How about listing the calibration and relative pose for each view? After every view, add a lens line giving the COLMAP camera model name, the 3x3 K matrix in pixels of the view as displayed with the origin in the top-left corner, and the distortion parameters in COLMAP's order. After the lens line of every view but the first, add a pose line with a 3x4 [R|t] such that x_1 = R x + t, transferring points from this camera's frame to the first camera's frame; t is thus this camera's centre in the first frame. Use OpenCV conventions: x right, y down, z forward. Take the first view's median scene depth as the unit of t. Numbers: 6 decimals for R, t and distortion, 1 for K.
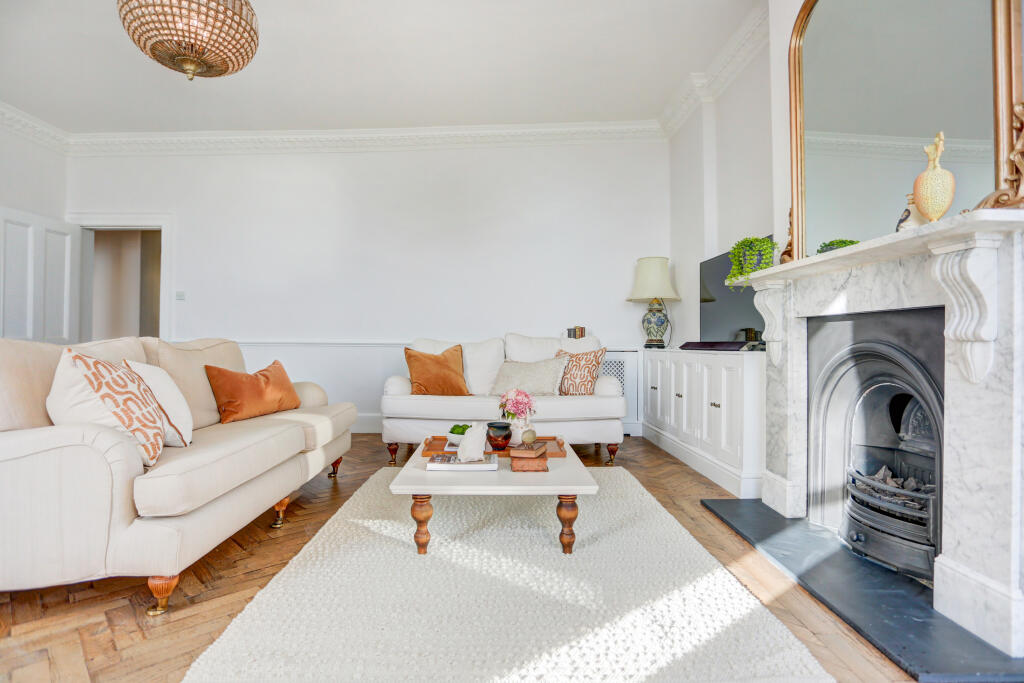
lens RADIAL K [[521.4, 0, 512.0], [0, 521.4, 336.3], [0, 0, 1]] dist [-0.038817, 0.008148]
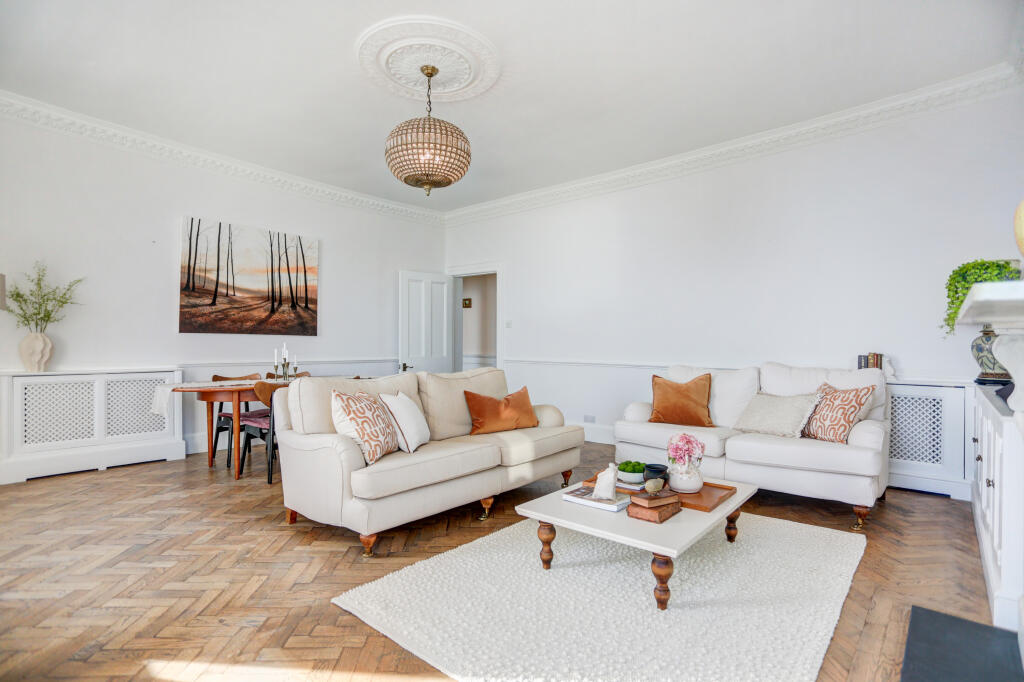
lens RADIAL K [[521.4, 0, 512.4], [0, 521.4, 342.1], [0, 0, 1]] dist [-0.038817, 0.008148]
pose [[0.746558, 0.000743, -0.665320, 0.434933], [0.008643, 0.999904, 0.010814, -0.088745], [0.665264, -0.013824, 0.746480, 0.052767]]
